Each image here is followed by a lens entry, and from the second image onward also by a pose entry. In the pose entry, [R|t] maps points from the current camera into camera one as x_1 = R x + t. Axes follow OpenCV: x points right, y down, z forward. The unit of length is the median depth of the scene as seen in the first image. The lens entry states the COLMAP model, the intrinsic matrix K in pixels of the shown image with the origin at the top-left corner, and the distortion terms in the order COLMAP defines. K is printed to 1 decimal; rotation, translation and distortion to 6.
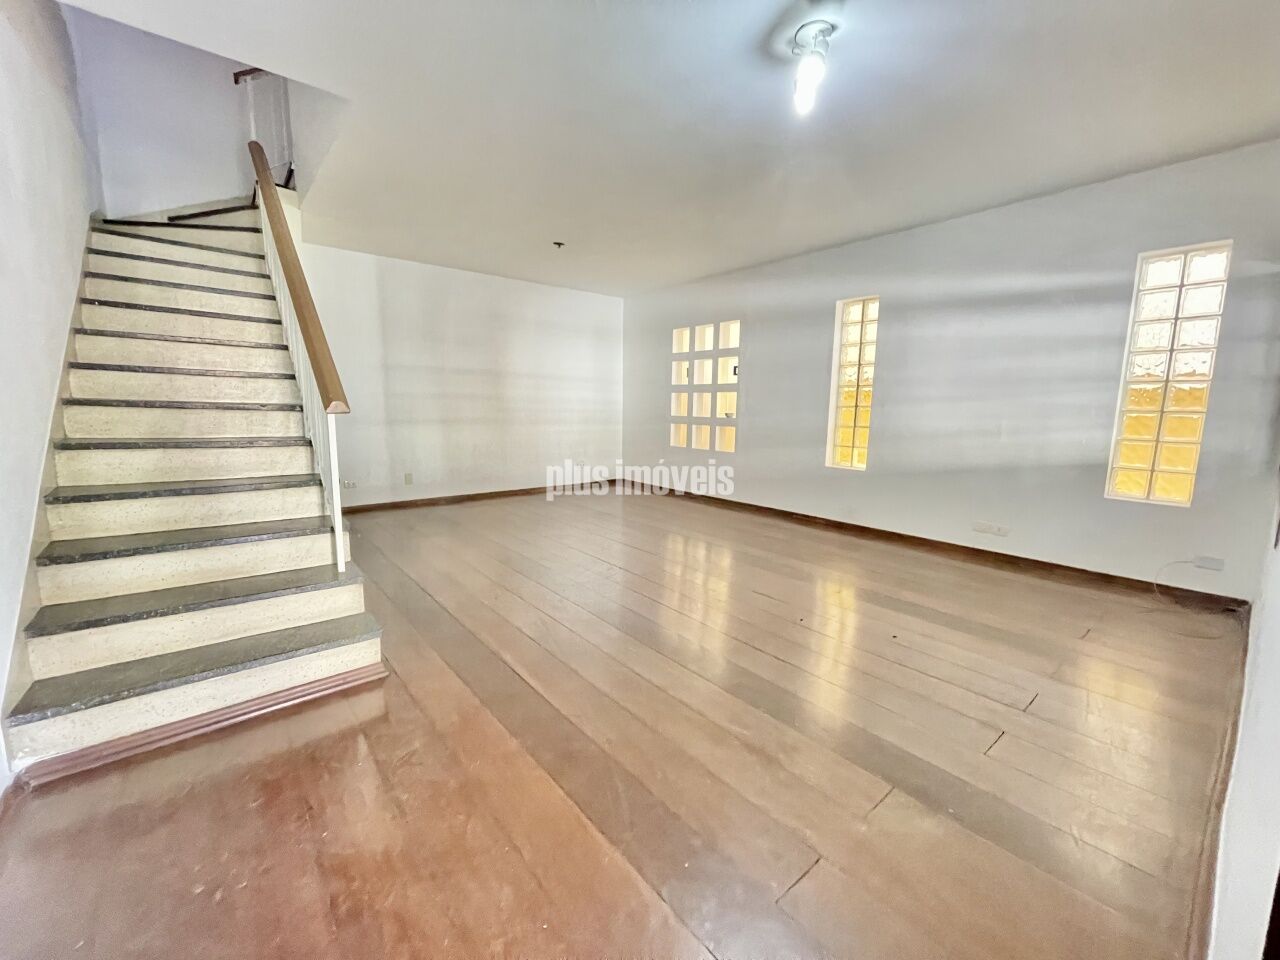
lens RADIAL K [[515.2, 0, 640.0], [0, 515.2, 480.0], [0, 0, 1]] dist [-0.010738, 0.004306]
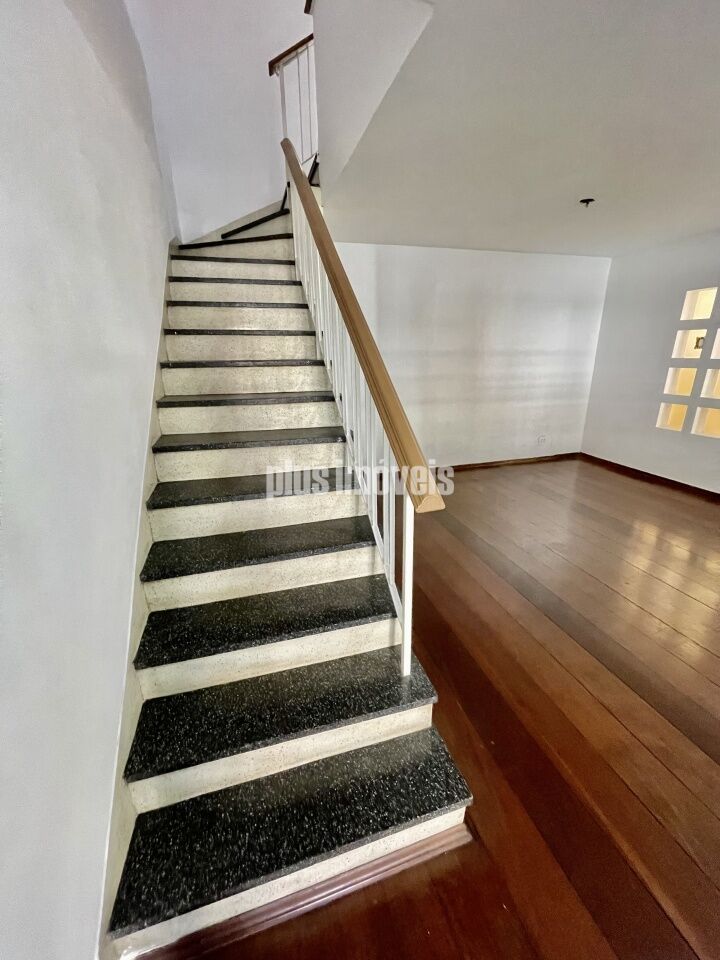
lens RADIAL K [[386.4, 0, 360.1], [0, 386.4, 483.5], [0, 0, 1]] dist [-0.010738, 0.004306]
pose [[0.916168, 0.099222, -0.388319, -0.263170], [-0.026986, 0.981944, 0.187235, -0.145572], [0.399886, -0.161059, 0.902303, 0.273468]]
